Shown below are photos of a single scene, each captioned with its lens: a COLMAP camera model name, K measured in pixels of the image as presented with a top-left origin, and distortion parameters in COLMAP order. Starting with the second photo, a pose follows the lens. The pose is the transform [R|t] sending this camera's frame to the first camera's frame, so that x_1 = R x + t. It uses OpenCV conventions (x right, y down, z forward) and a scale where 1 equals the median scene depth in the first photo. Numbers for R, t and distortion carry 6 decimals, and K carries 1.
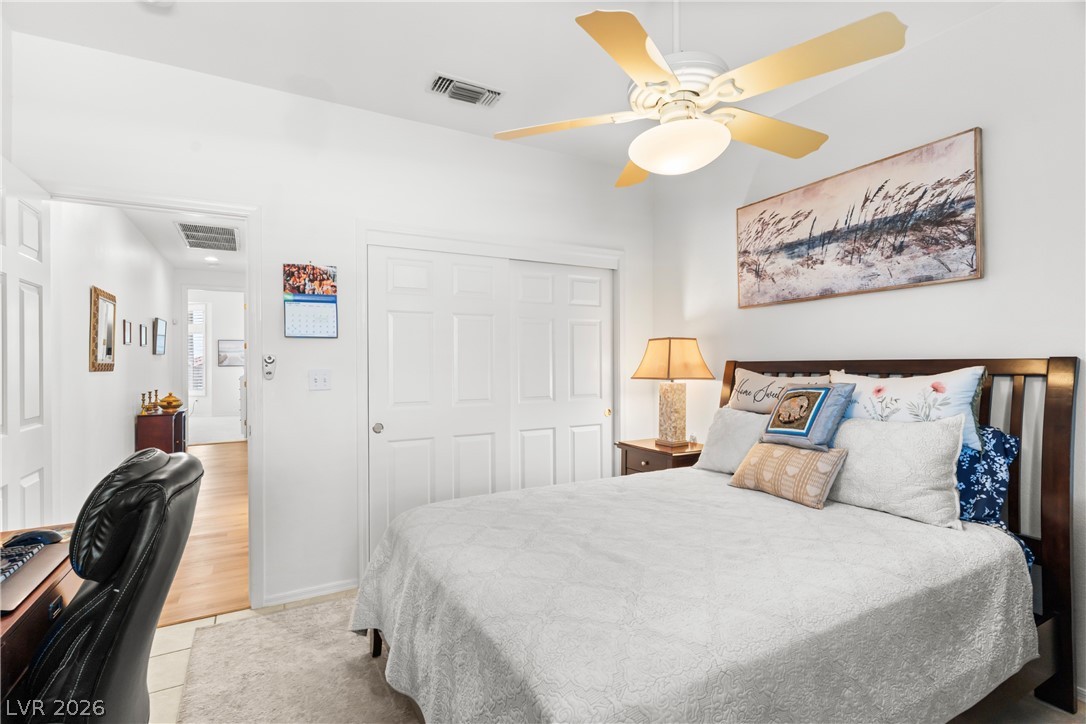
lens RADIAL K [[515.8, 0, 545.2], [0, 515.8, 360.1], [0, 0, 1]] dist [-0.000860, 0.000014]
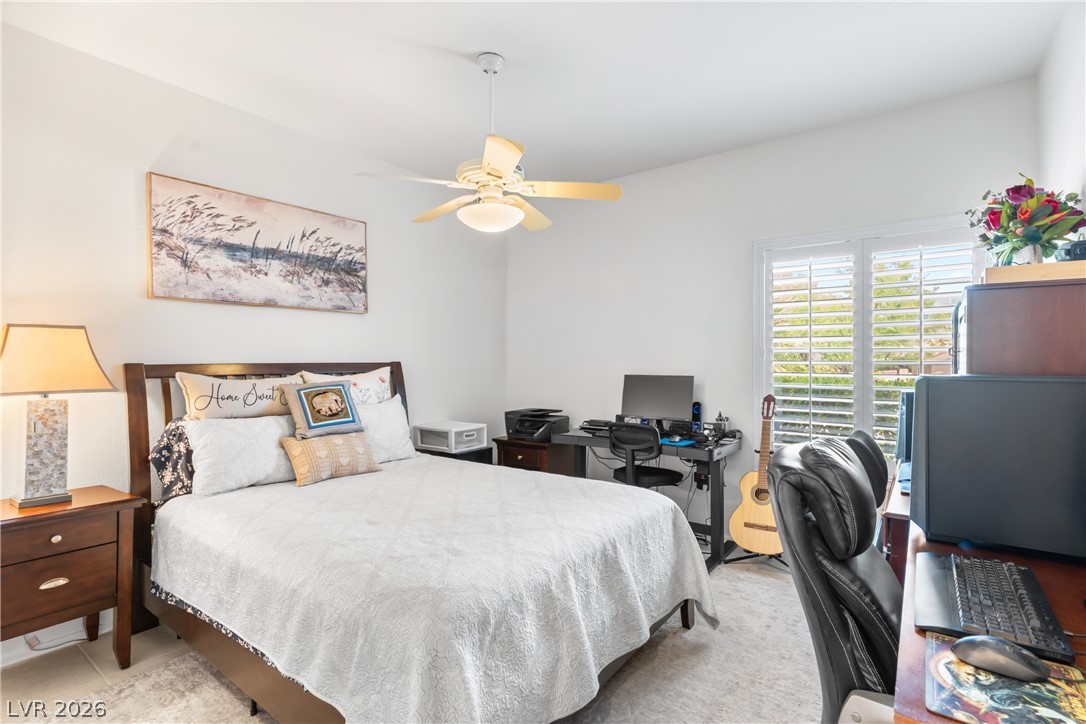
lens RADIAL K [[515.8, 0, 544.0], [0, 515.8, 361.4], [0, 0, 1]] dist [-0.000860, 0.000014]
pose [[-0.419477, 0.000176, 0.907766, -0.736193], [-0.005201, 0.999983, -0.002598, -0.003119], [-0.907751, -0.005812, -0.419469, 0.952495]]
